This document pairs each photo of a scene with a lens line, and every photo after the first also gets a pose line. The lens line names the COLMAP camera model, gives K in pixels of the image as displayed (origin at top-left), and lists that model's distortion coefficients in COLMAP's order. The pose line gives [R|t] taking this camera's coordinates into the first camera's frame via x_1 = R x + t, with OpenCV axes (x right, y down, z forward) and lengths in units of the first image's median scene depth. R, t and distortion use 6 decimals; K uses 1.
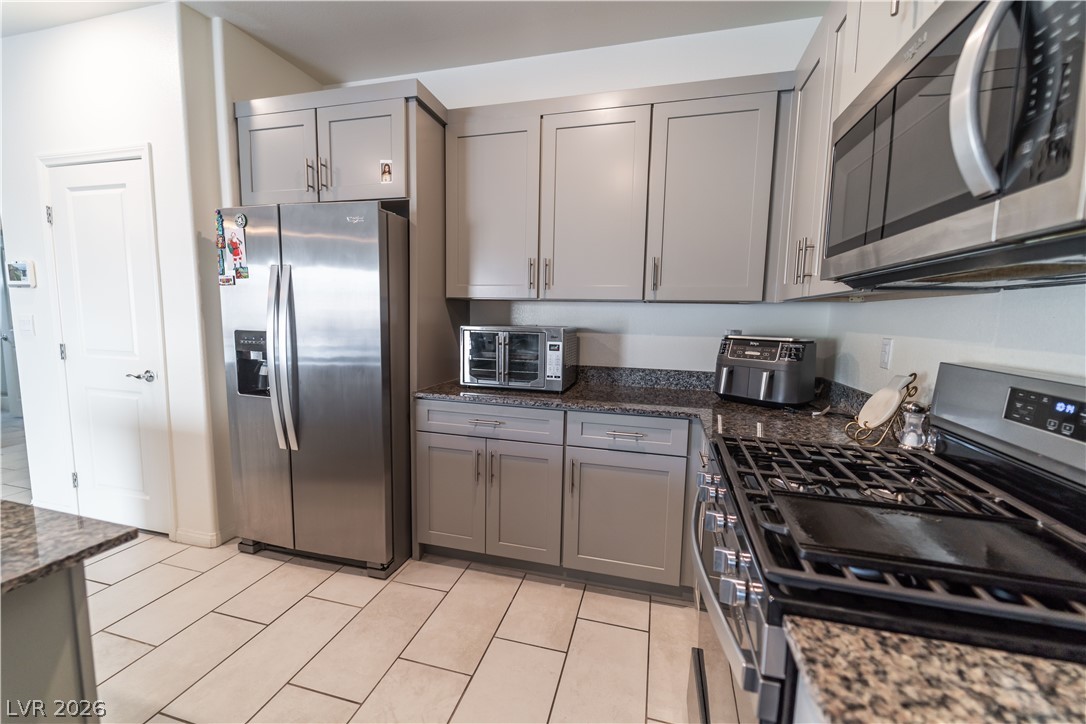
lens RADIAL K [[431.9, 0, 544.4], [0, 431.9, 360.8], [0, 0, 1]] dist [0.000823, -0.001023]
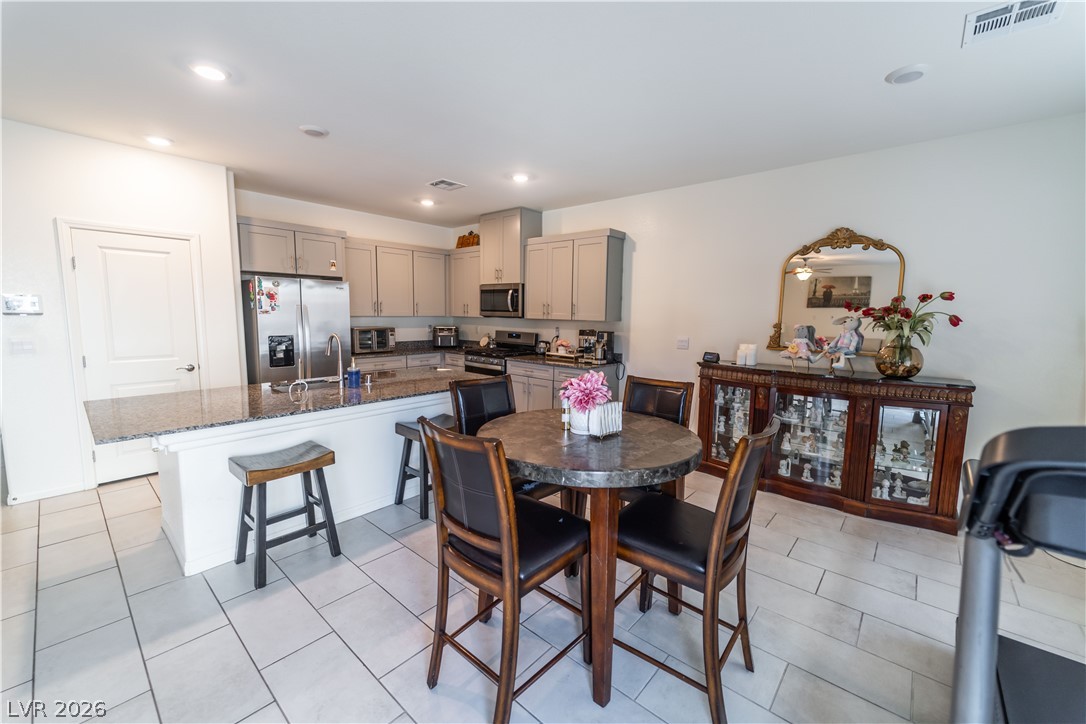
lens RADIAL K [[424.6, 0, 543.0], [0, 424.6, 362.0], [0, 0, 1]] dist [0.001843, -0.000037]
pose [[0.451000, -0.119945, 0.884428, -1.957539], [0.087367, 0.992103, 0.089996, -0.018121], [-0.888238, 0.036682, 0.457917, -1.067845]]
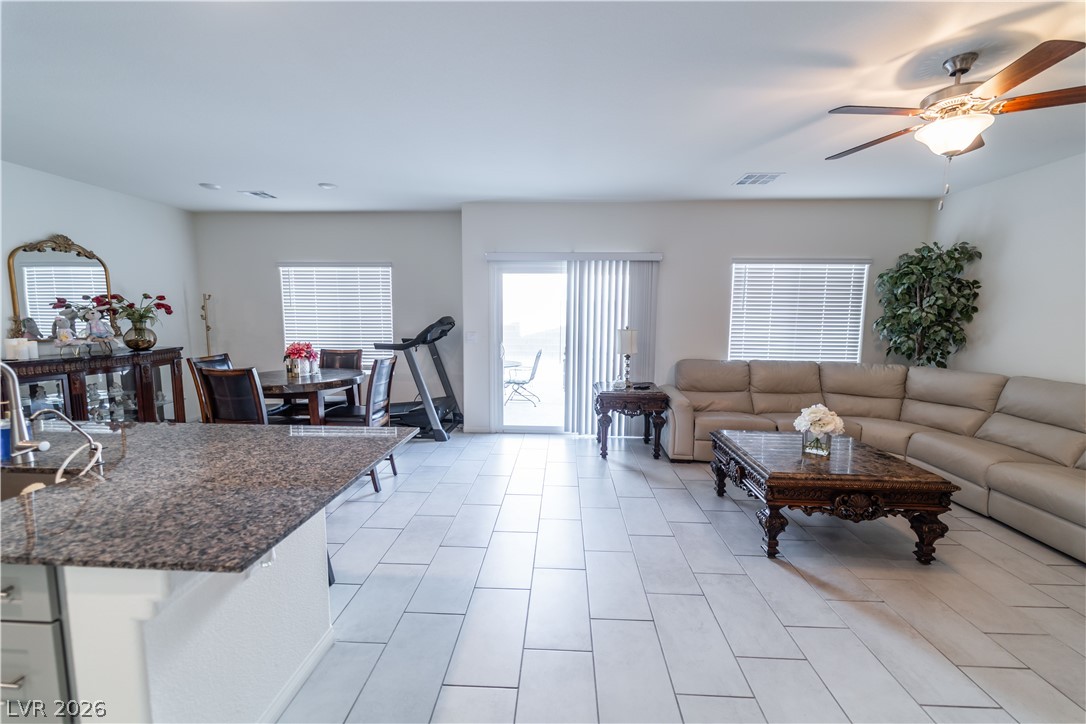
lens RADIAL K [[434.9, 0, 545.7], [0, 434.9, 361.8], [0, 0, 1]] dist [0.001839, -0.000275]
pose [[-0.977570, -0.005867, -0.210527, -1.709822], [-0.049673, 0.977834, 0.203405, -0.231143], [0.204667, 0.209300, -0.956193, 1.140932]]
